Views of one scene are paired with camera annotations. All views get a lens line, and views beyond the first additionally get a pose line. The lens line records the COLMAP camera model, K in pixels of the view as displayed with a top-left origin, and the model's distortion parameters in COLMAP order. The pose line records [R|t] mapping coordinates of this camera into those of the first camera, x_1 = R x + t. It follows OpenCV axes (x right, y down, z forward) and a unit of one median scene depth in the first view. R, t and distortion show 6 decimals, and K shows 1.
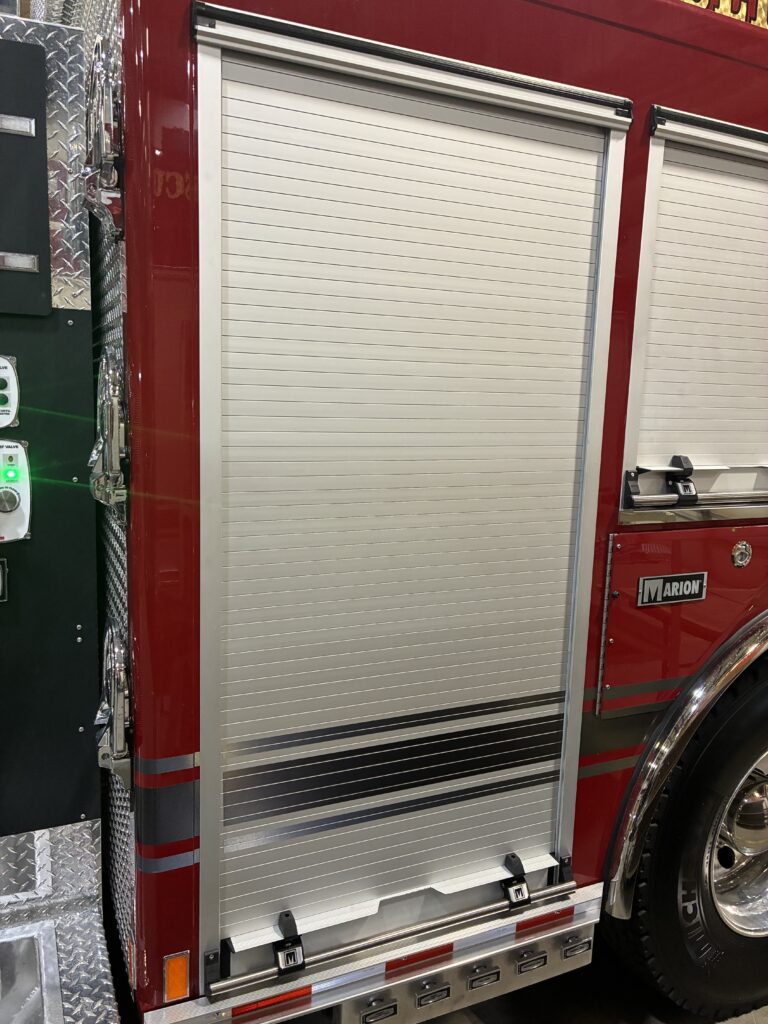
lens RADIAL K [[786.7, 0, 382.8], [0, 786.7, 512.8], [0, 0, 1]] dist [0.040857, -0.020638]
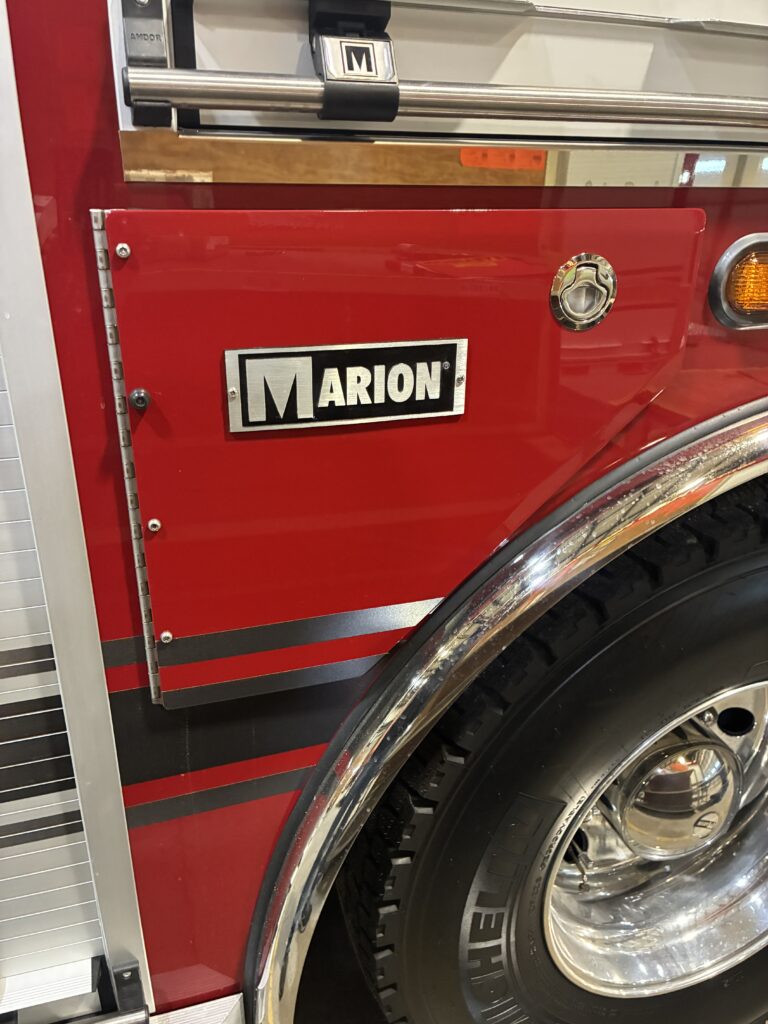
lens RADIAL K [[786.7, 0, 385.3], [0, 786.7, 513.5], [0, 0, 1]] dist [0.040857, -0.020638]
pose [[0.993223, 0.029598, -0.112389, 0.425553], [-0.000538, 0.968188, 0.250222, 0.062765], [0.116219, -0.248466, 0.961643, 0.642138]]
